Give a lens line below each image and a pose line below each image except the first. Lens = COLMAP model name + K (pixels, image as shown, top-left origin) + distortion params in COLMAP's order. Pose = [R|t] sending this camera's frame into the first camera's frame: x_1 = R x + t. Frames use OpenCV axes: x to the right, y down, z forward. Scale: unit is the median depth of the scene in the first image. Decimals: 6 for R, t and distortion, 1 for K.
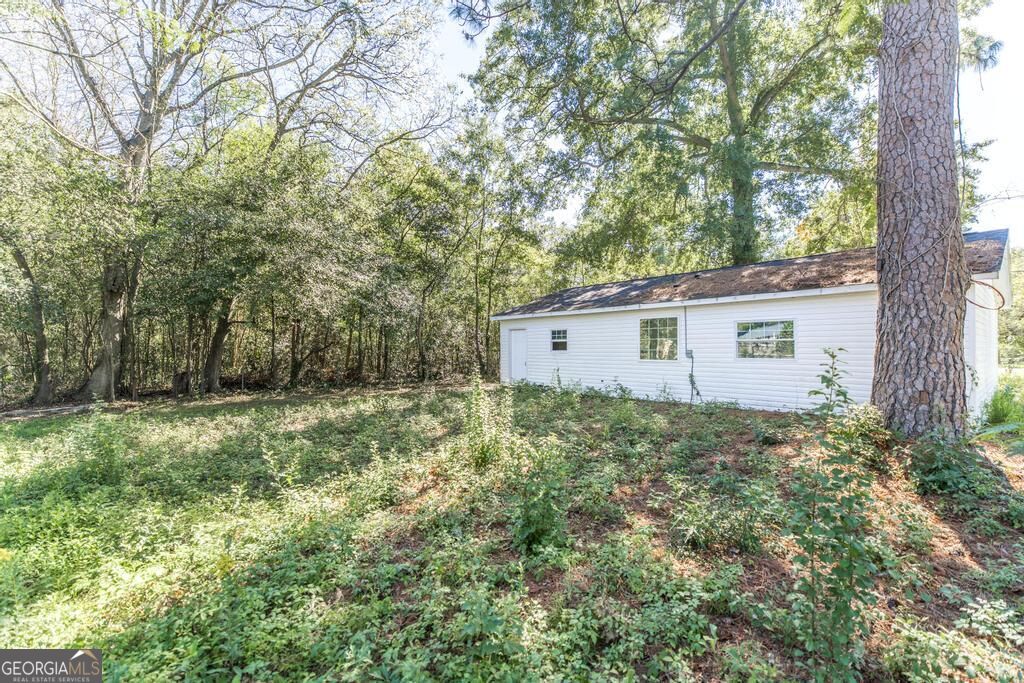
lens RADIAL K [[436.5, 0, 513.8], [0, 436.5, 345.0], [0, 0, 1]] dist [-0.000849, -0.000344]
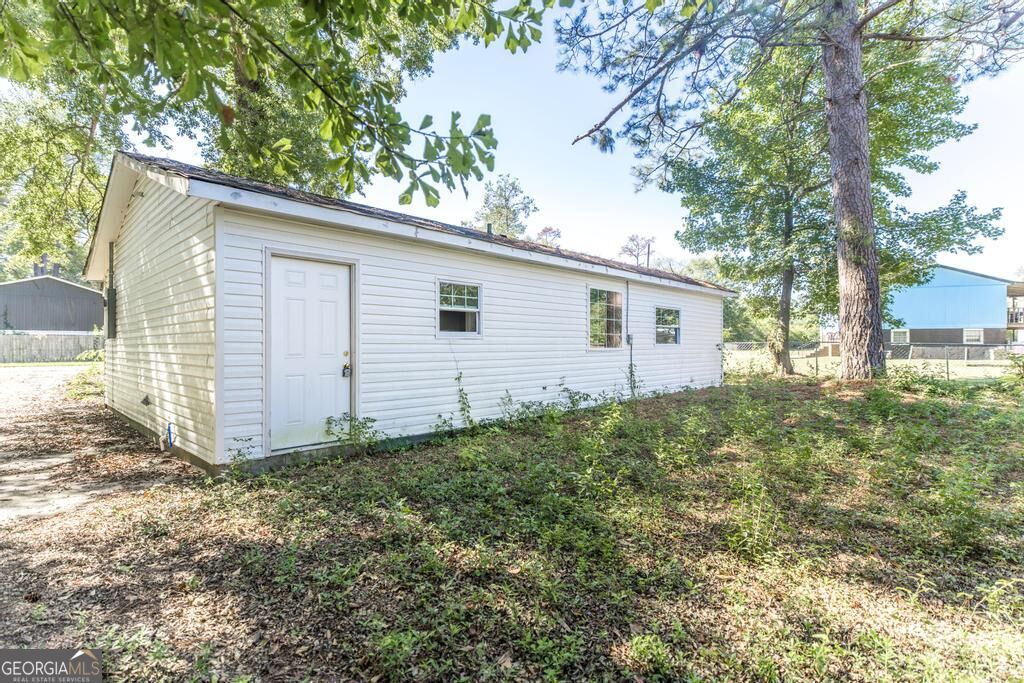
lens RADIAL K [[491.6, 0, 510.6], [0, 491.6, 342.5], [0, 0, 1]] dist [0.009055, 0.000099]
pose [[-0.083121, 0.009698, 0.996492, -0.440030], [-0.005039, 0.999936, -0.010152, 0.031937], [-0.996527, -0.005865, -0.083067, 1.141776]]
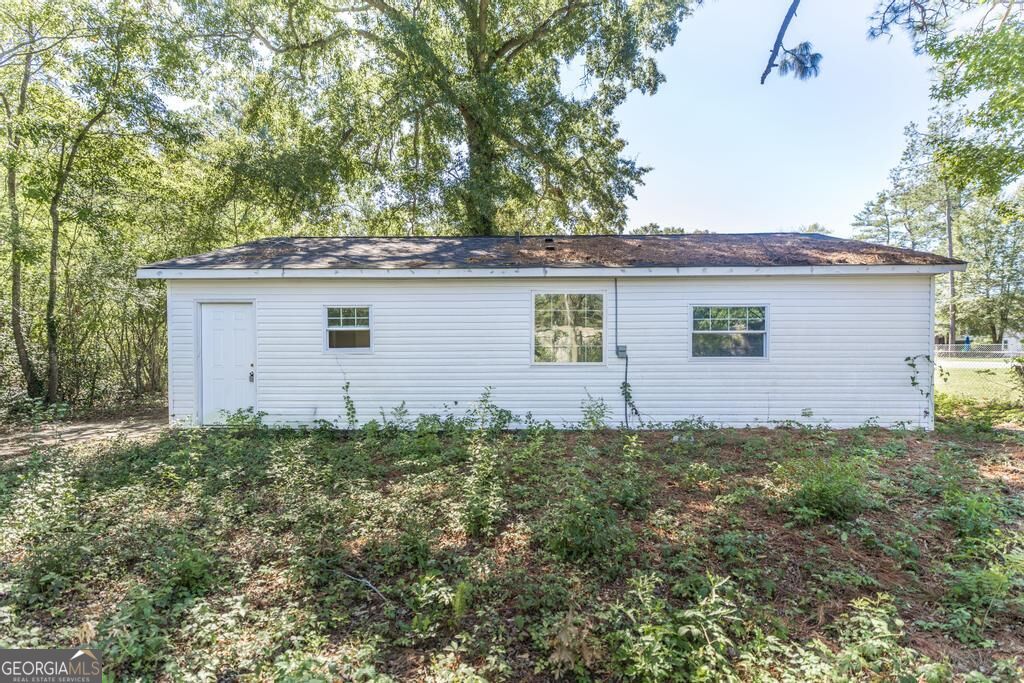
lens RADIAL K [[491.6, 0, 500.4], [0, 491.6, 356.4], [0, 0, 1]] dist [0.009055, 0.000099]
pose [[0.679261, -0.014652, 0.733751, -0.224437], [-0.004964, 0.999686, 0.024557, 0.008569], [-0.733880, -0.020322, 0.678975, 0.559081]]
